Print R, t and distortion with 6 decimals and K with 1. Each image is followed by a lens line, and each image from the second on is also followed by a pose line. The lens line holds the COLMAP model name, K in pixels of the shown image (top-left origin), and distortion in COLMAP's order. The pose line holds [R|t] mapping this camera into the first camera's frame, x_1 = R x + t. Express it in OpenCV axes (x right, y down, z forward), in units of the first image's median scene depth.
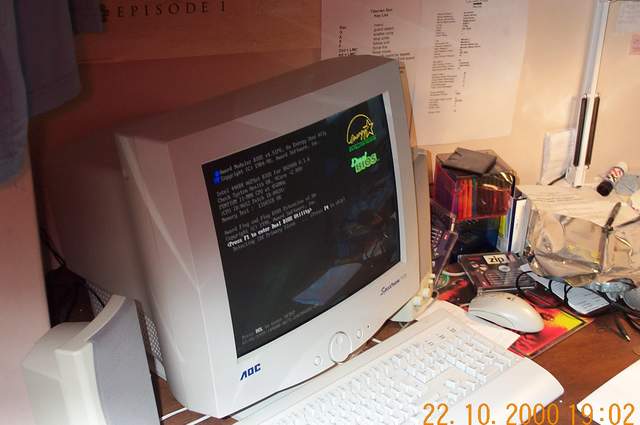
lens RADIAL K [[950.2, 0, 320.0], [0, 950.2, 212.5], [0, 0, 1]] dist [0.002619, 0.015034]
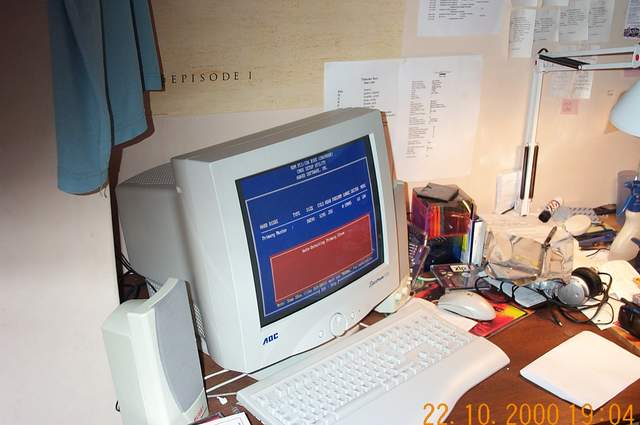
lens RADIAL K [[791.0, 0, 320.0], [0, 791.0, 212.5], [0, 0, 1]] dist [-0.009983, 0.000478]
pose [[0.999928, -0.004760, -0.011028, 0.007033], [0.003956, 0.997410, -0.071811, 0.051824], [0.011341, 0.071762, 0.997357, -0.085570]]
